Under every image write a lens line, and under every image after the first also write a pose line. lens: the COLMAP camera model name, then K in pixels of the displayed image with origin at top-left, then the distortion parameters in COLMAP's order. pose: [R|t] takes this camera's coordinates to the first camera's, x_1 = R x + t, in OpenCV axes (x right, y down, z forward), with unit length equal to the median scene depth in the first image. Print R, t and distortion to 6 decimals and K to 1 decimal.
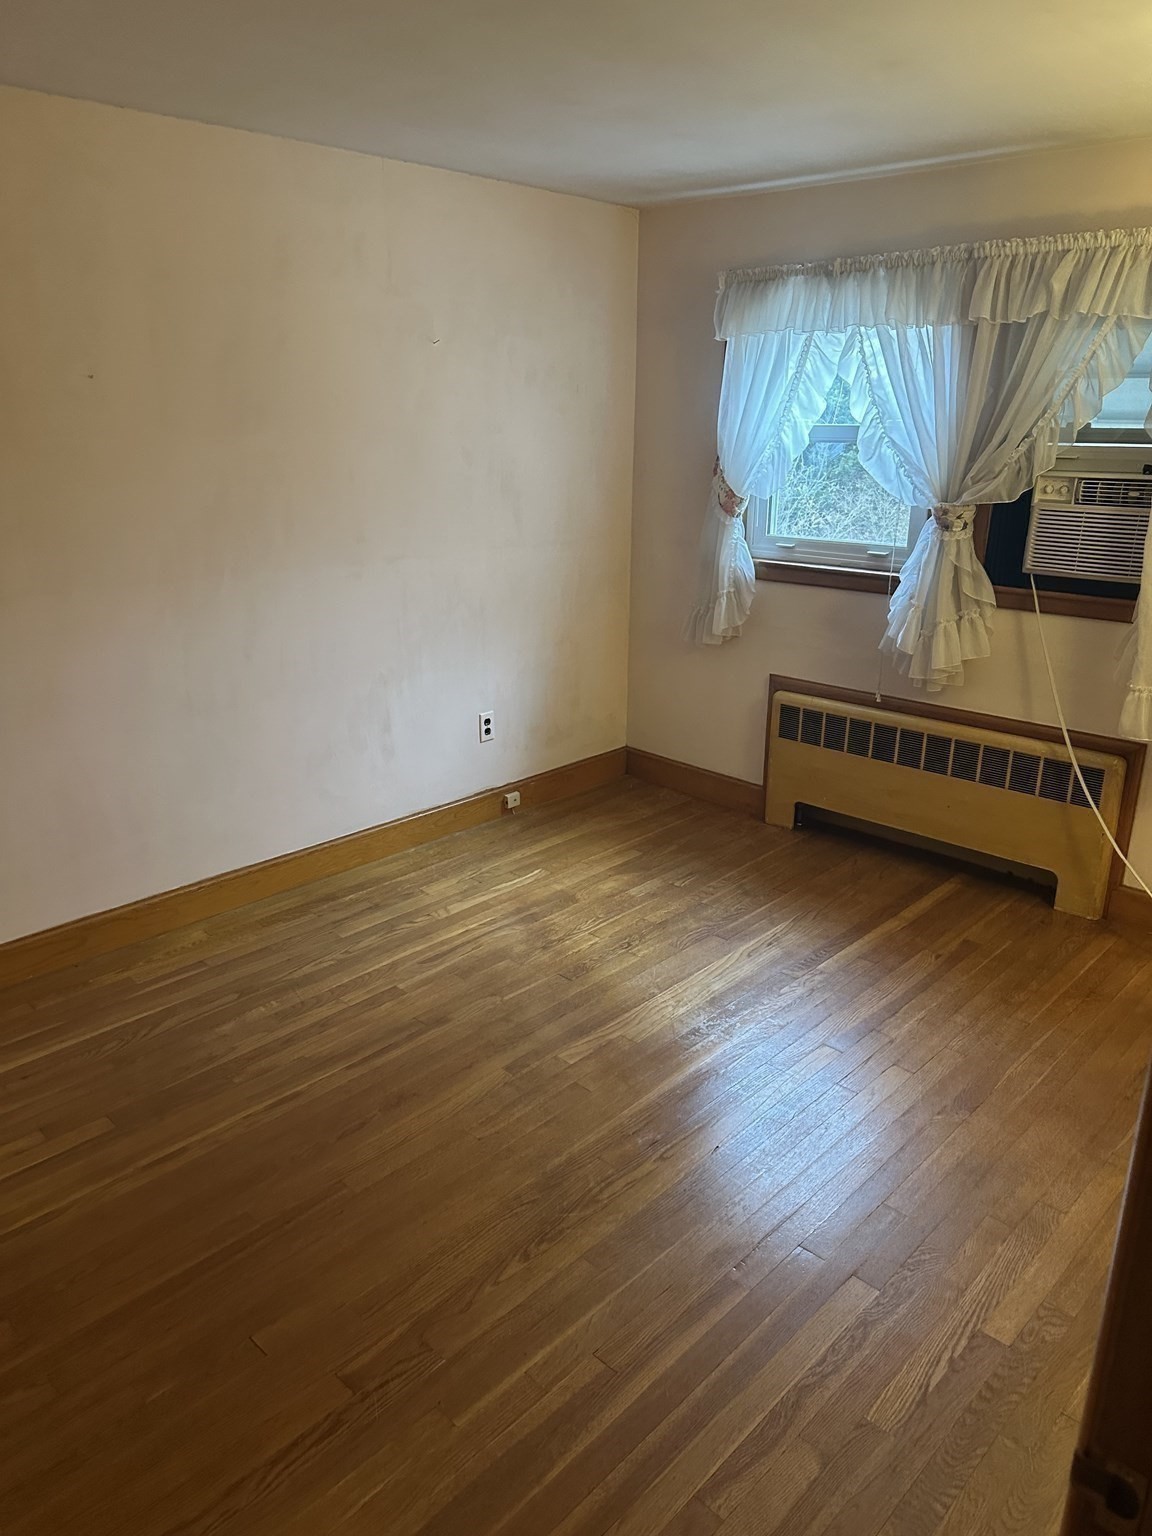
lens RADIAL K [[1084.6, 0, 573.6], [0, 1084.6, 769.8], [0, 0, 1]] dist [0.075747, -0.080016]
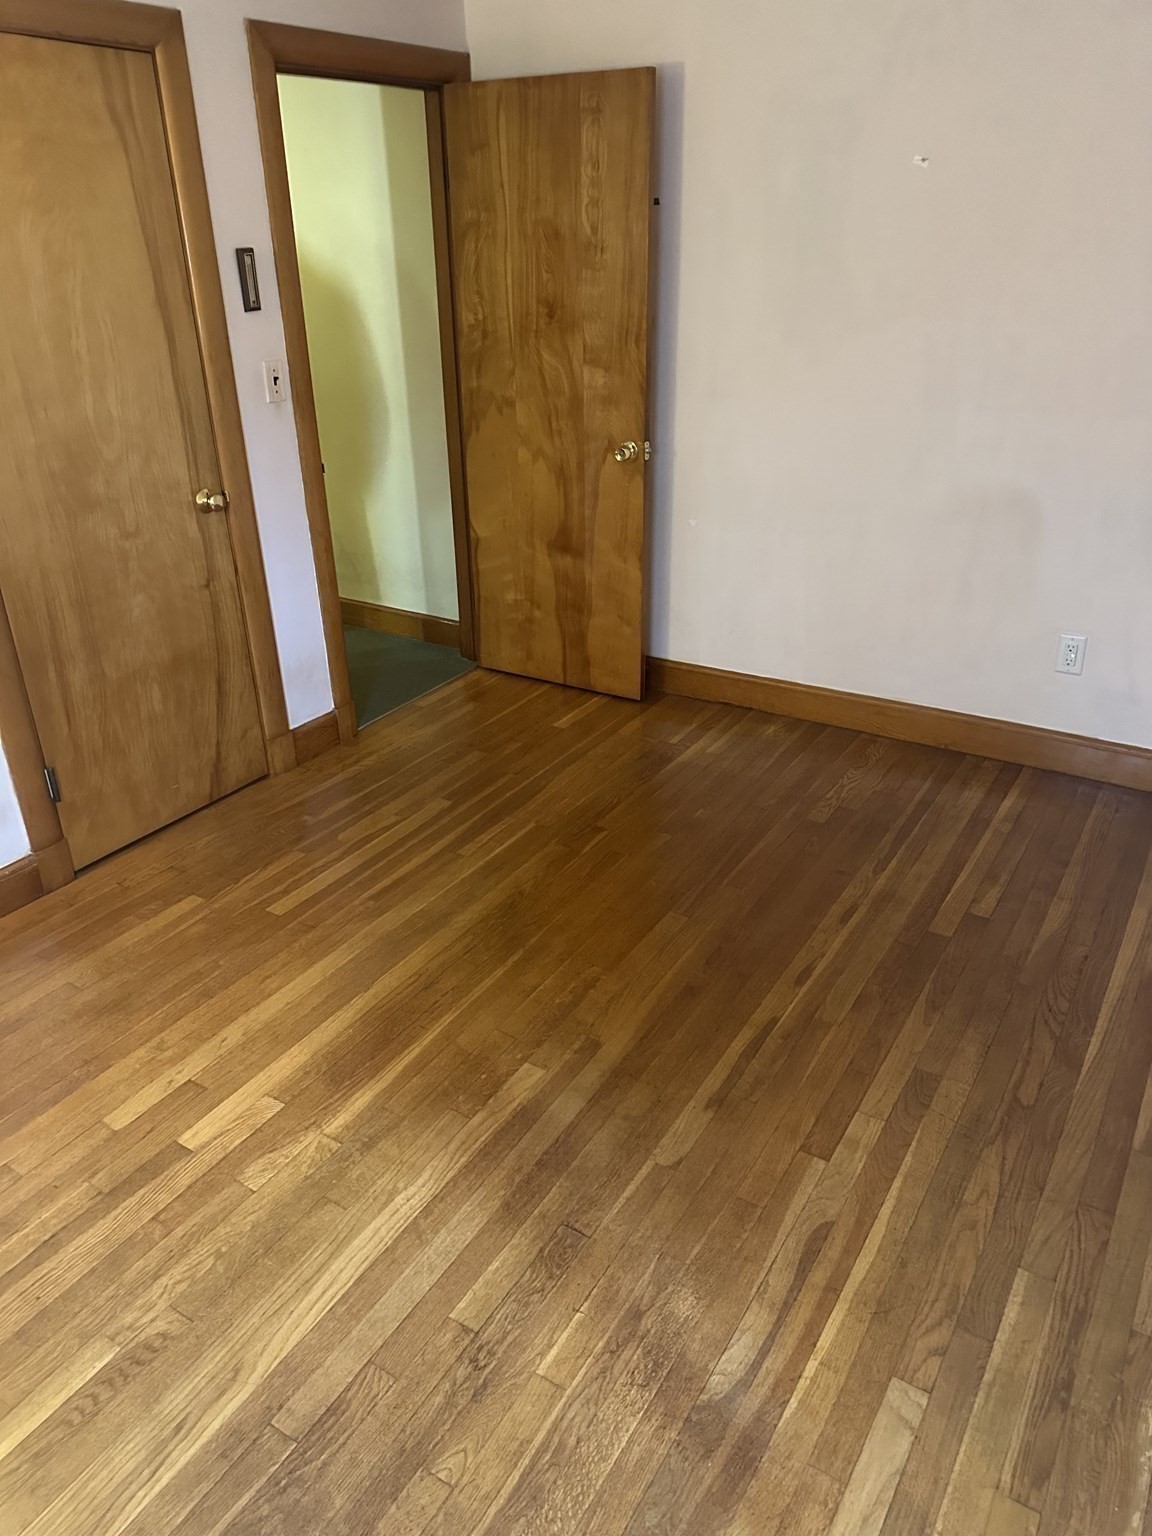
lens RADIAL K [[1084.6, 0, 574.9], [0, 1084.6, 767.0], [0, 0, 1]] dist [0.075747, -0.080016]
pose [[-0.980786, 0.104975, -0.164433, 0.068834], [-0.036091, 0.730692, 0.681752, -0.428763], [0.191717, 0.674588, -0.712865, 1.332326]]
